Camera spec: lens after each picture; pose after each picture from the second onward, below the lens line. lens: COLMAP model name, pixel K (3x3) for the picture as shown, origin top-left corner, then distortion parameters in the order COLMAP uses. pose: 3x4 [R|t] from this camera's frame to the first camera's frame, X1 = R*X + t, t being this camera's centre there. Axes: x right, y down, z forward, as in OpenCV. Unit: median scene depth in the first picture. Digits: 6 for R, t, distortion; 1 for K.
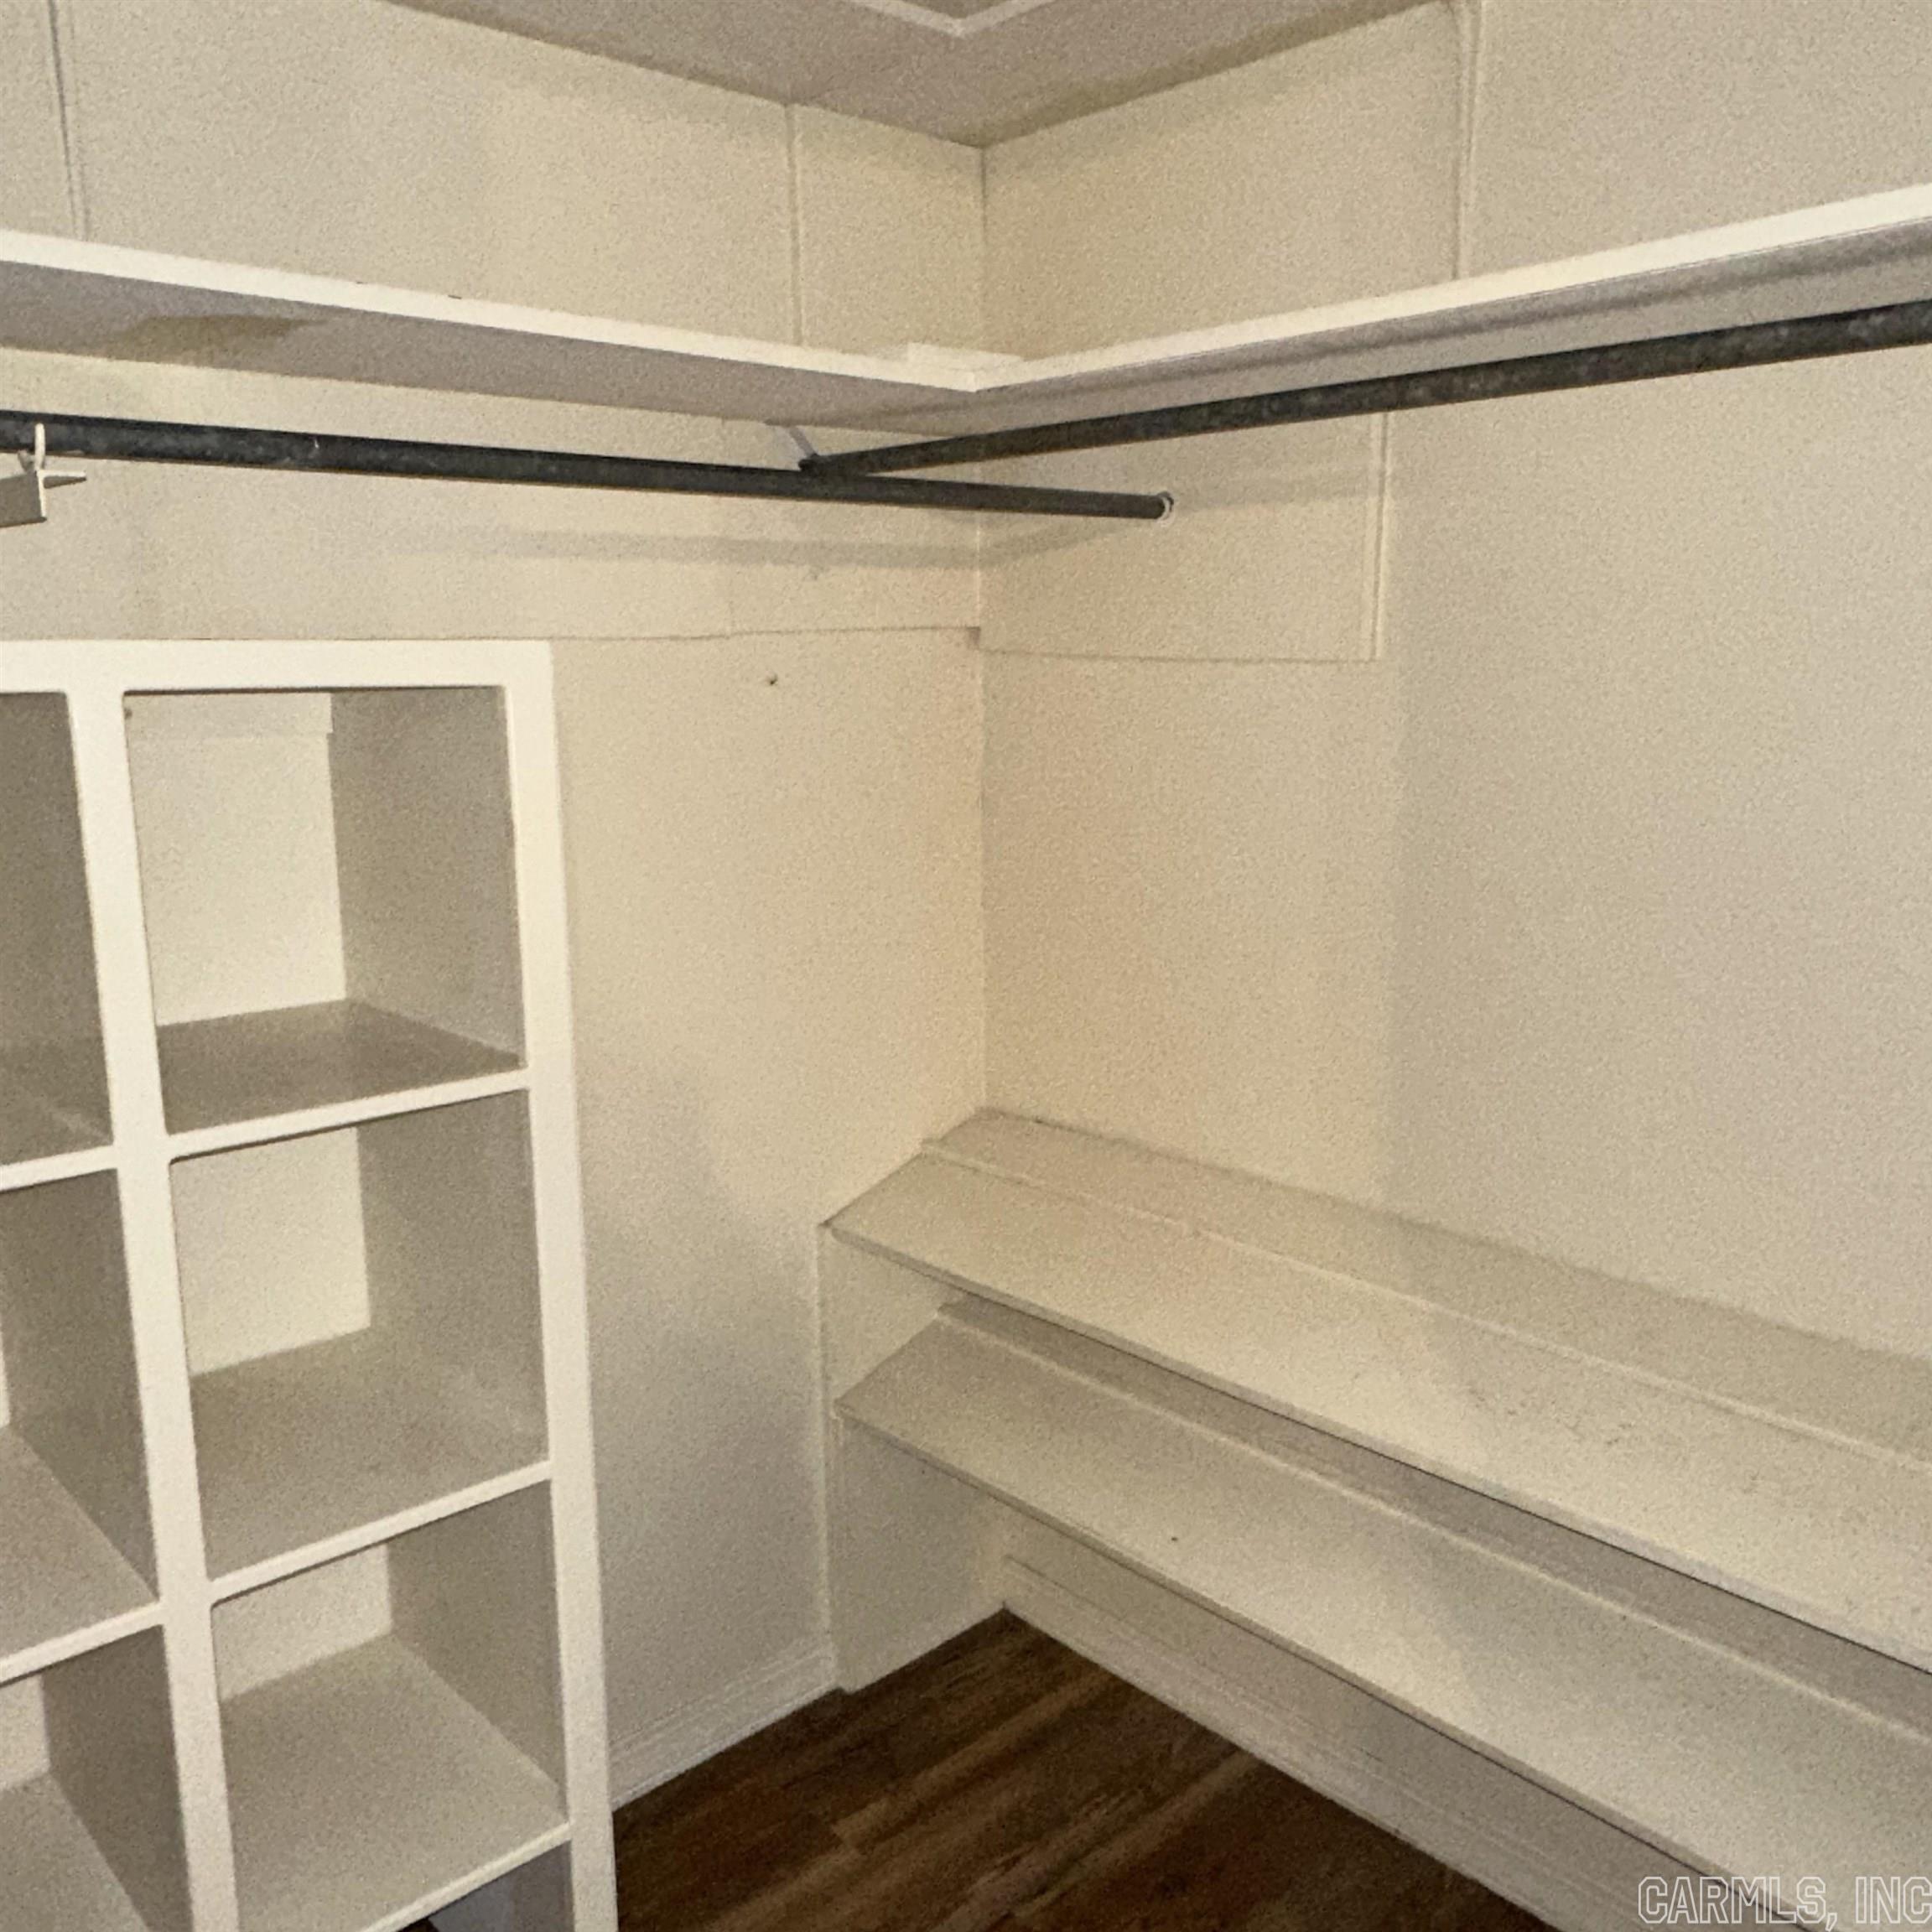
lens RADIAL K [[1710.7, 0, 966.0], [0, 1710.7, 966.0], [0, 0, 1]] dist [0.020823, -0.014733]
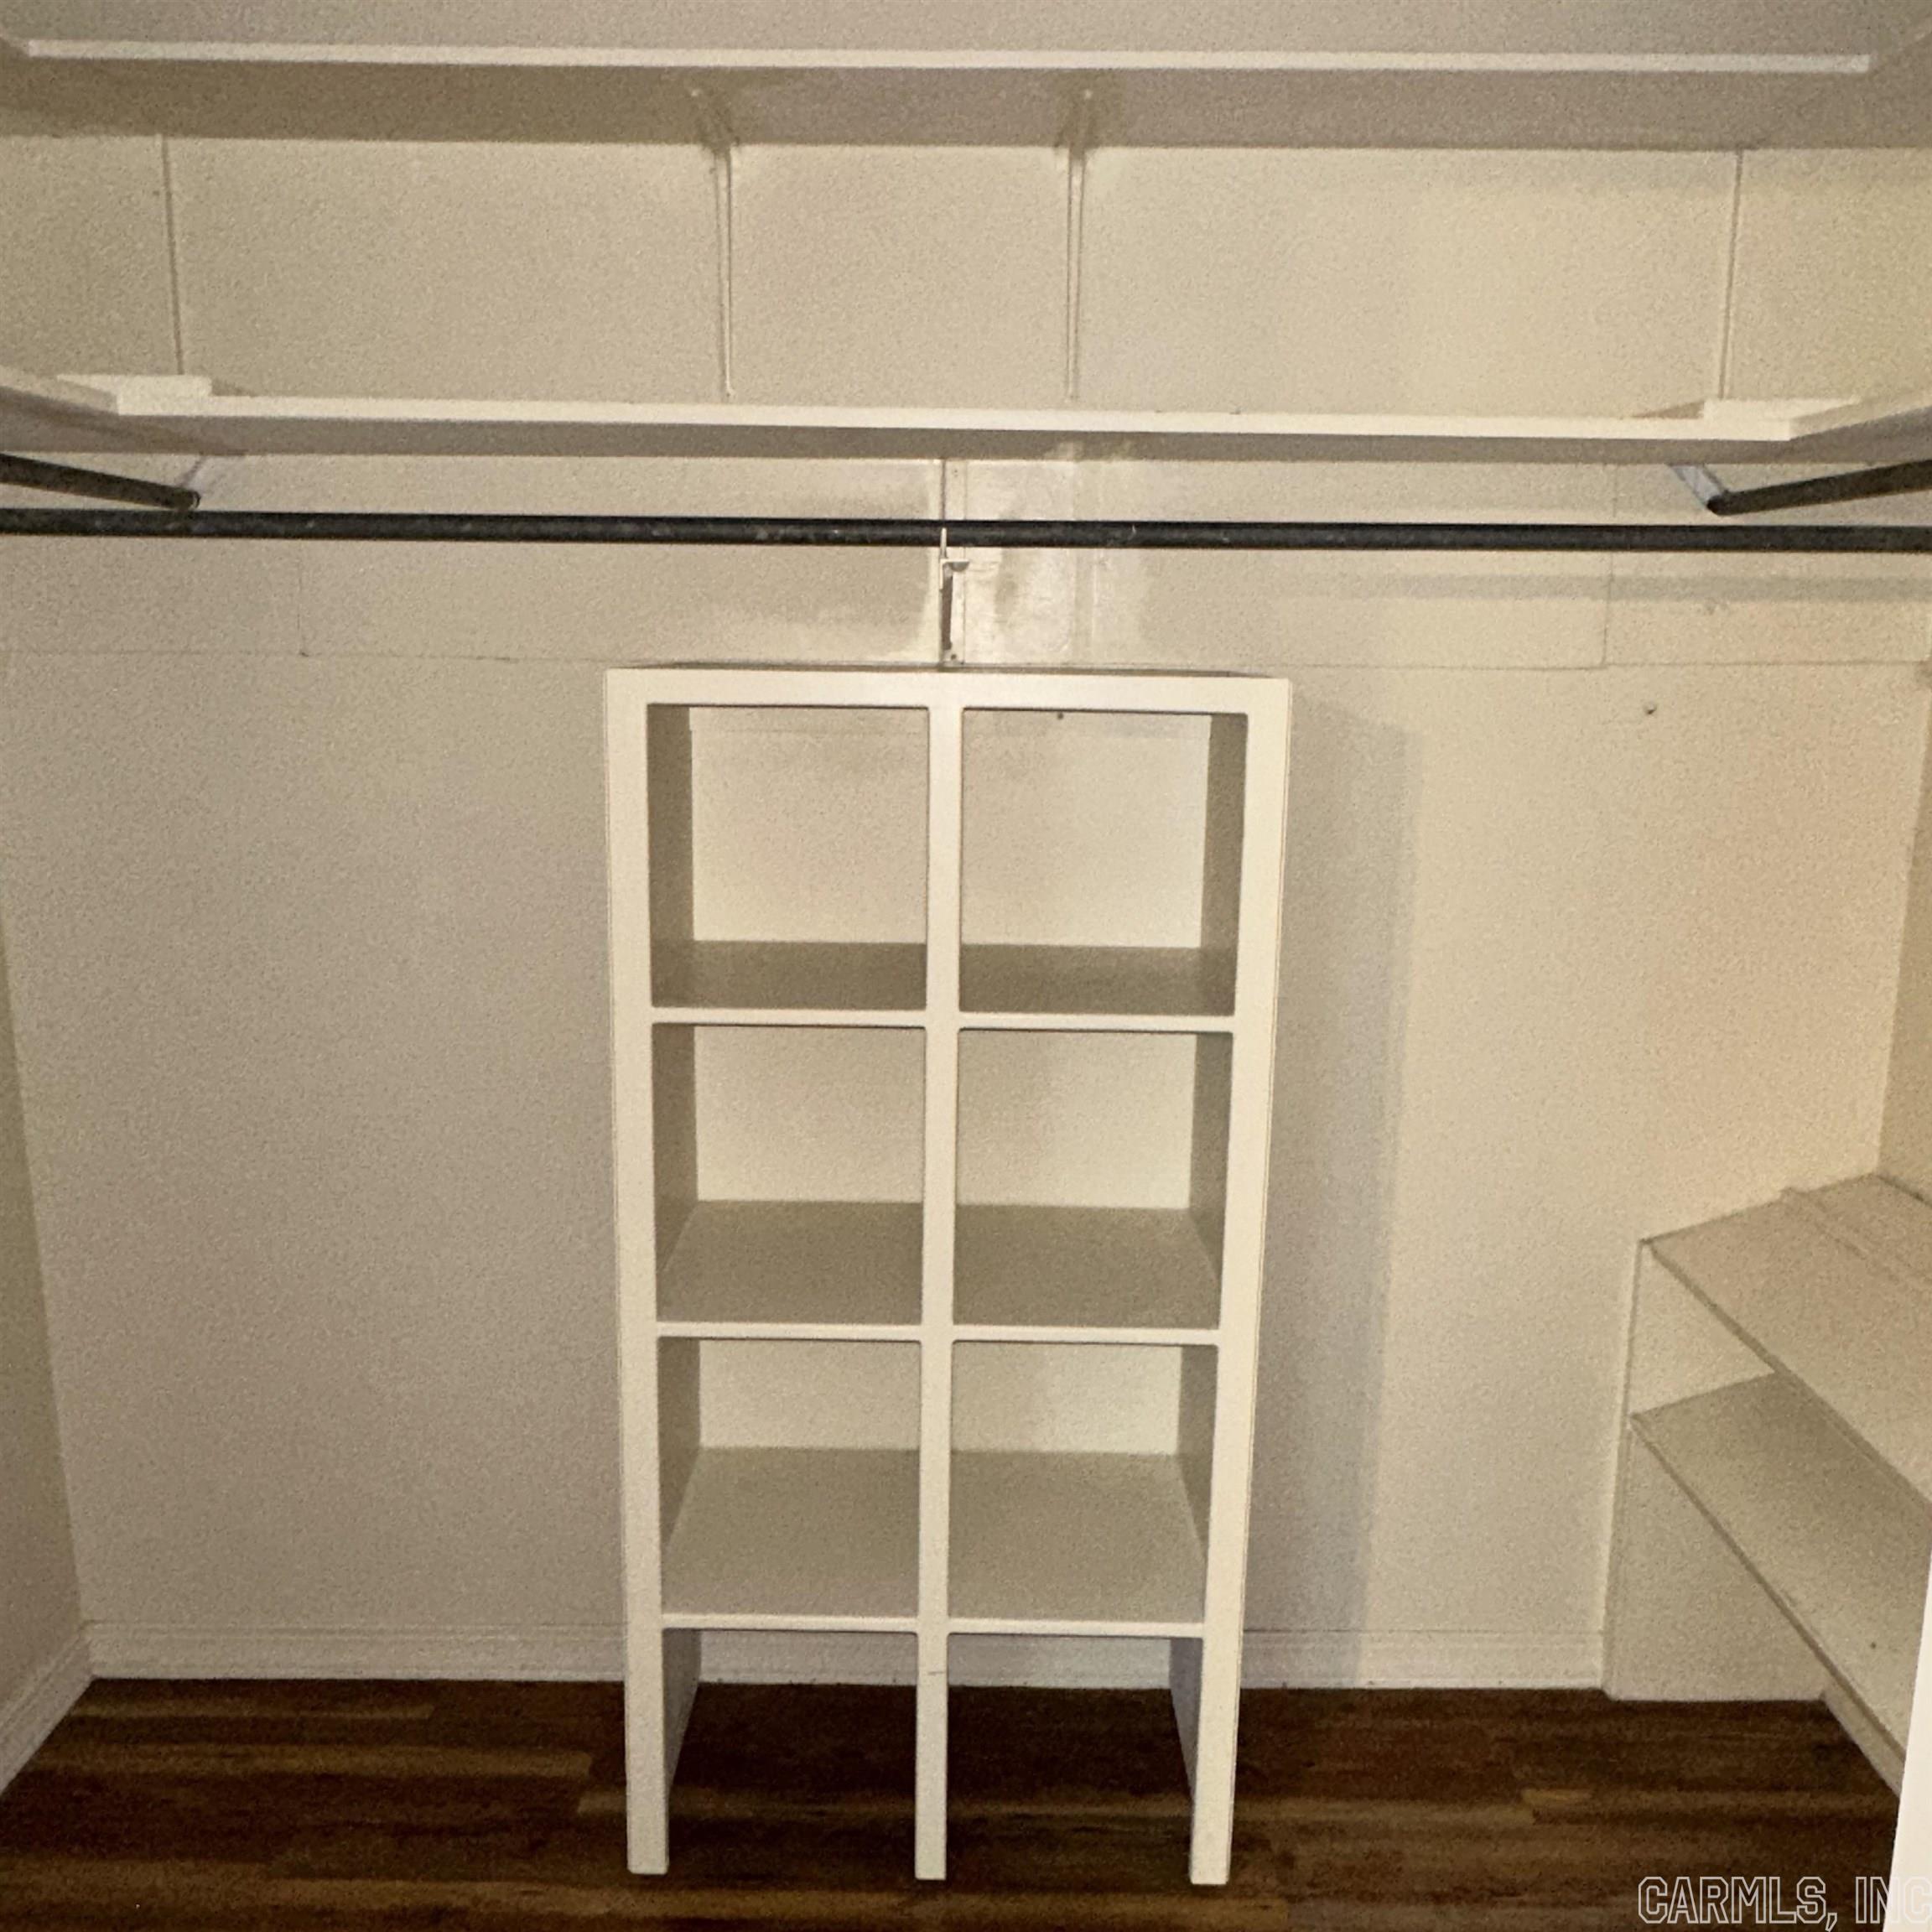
lens RADIAL K [[1710.7, 0, 966.0], [0, 1710.7, 966.0], [0, 0, 1]] dist [0.020823, -0.014733]
pose [[0.727417, 0.150586, -0.669468, 0.313348], [-0.144585, 0.987356, 0.064989, -0.021592], [0.670790, 0.049521, 0.739992, -0.044124]]
